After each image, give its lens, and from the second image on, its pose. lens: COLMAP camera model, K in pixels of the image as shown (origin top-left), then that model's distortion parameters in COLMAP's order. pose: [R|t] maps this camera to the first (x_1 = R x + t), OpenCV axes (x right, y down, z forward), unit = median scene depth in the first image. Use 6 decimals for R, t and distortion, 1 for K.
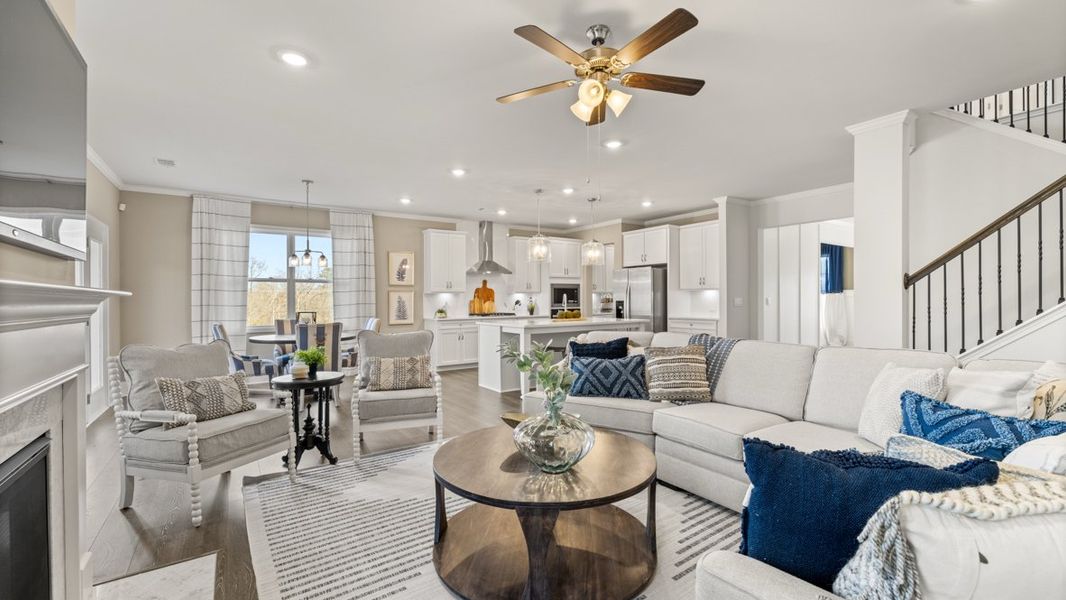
lens RADIAL K [[444.3, 0, 529.4], [0, 444.3, 299.5], [0, 0, 1]] dist [-0.001690, -0.000377]
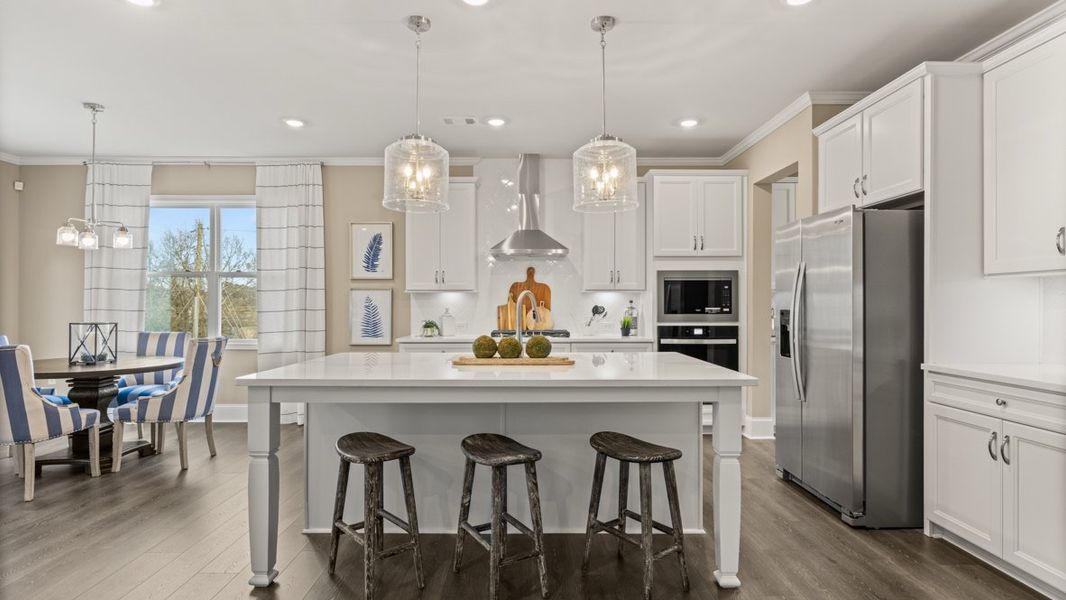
lens RADIAL K [[532.3, 0, 533.5], [0, 532.3, 292.6], [0, 0, 1]] dist [0.003915, 0.000354]
pose [[0.830819, -0.004711, -0.556522, 0.282538], [-0.004059, 0.999886, -0.014524, -0.004842], [0.556527, 0.014326, 0.830706, 0.530796]]
